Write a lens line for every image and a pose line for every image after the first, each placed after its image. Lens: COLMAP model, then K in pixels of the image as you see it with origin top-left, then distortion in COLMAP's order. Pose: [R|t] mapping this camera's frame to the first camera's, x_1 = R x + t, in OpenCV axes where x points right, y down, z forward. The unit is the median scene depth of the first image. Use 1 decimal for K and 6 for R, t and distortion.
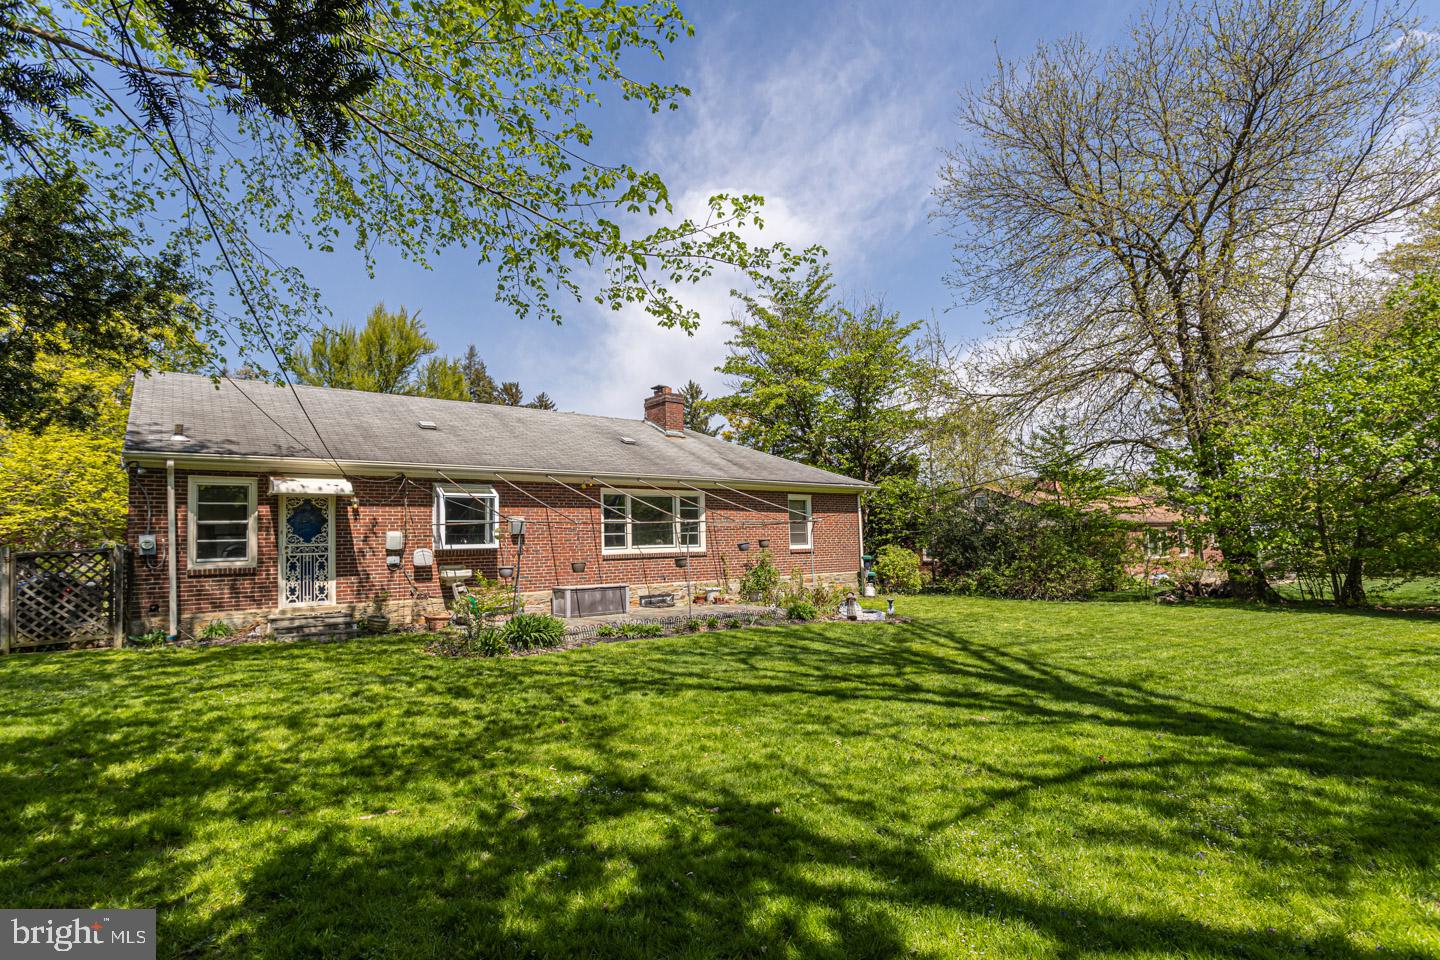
lens RADIAL K [[706.7, 0, 724.1], [0, 706.7, 481.6], [0, 0, 1]] dist [0.005386, 0.000819]
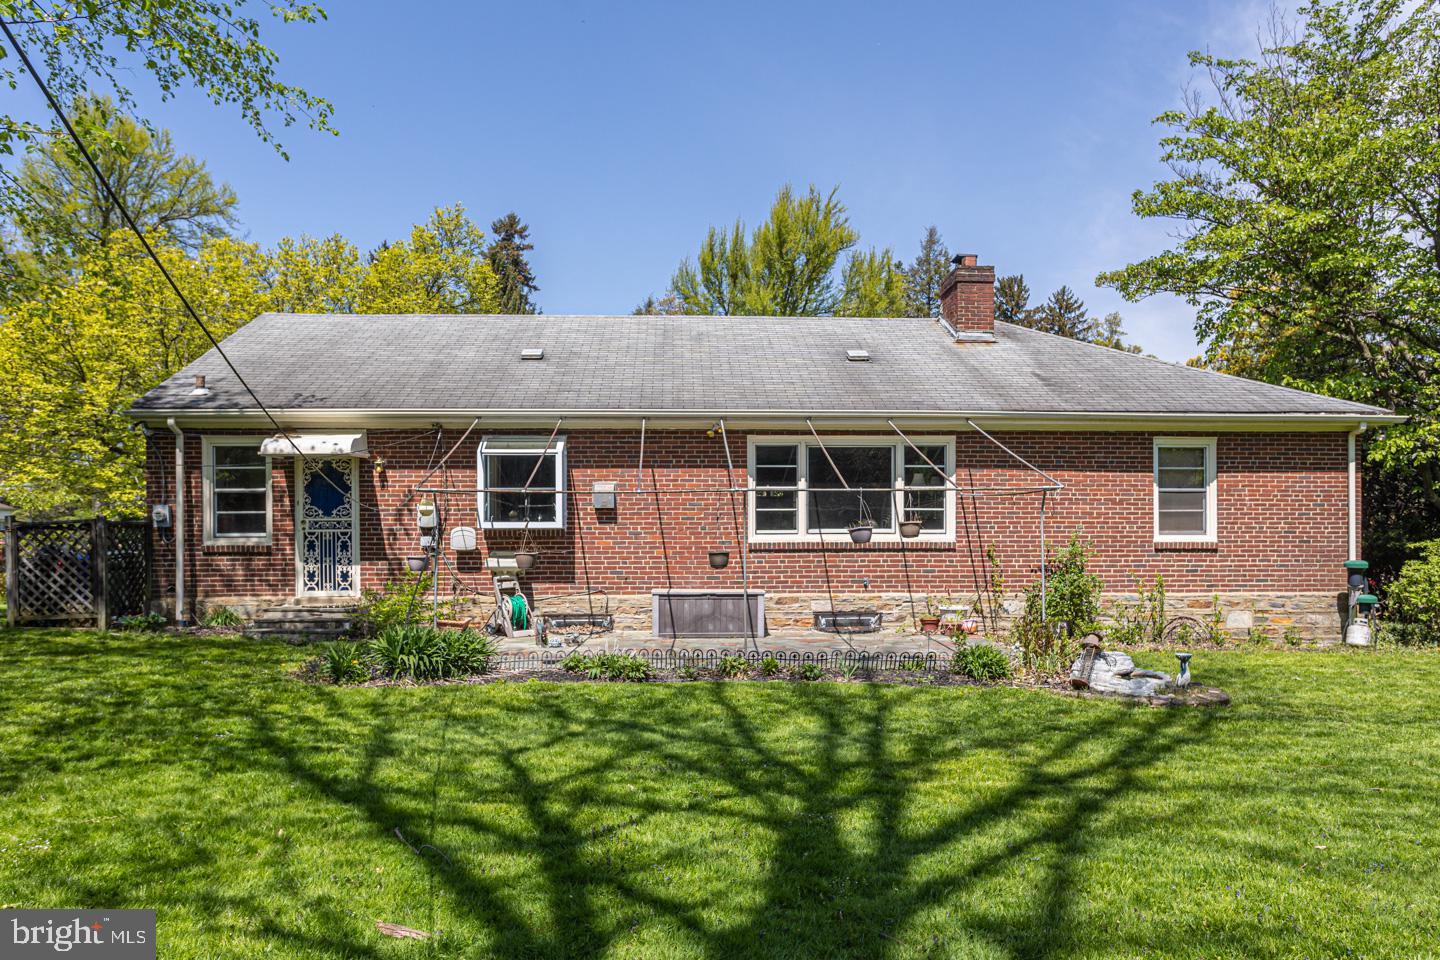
lens RADIAL K [[1056.8, 0, 788.2], [0, 1056.8, 519.8], [0, 0, 1]] dist [0.005310, 0.001244]
pose [[0.817439, 0.016948, -0.575766, 0.448159], [0.032863, 0.996567, 0.075992, 0.015338], [0.575077, -0.081040, 0.814075, 0.295370]]
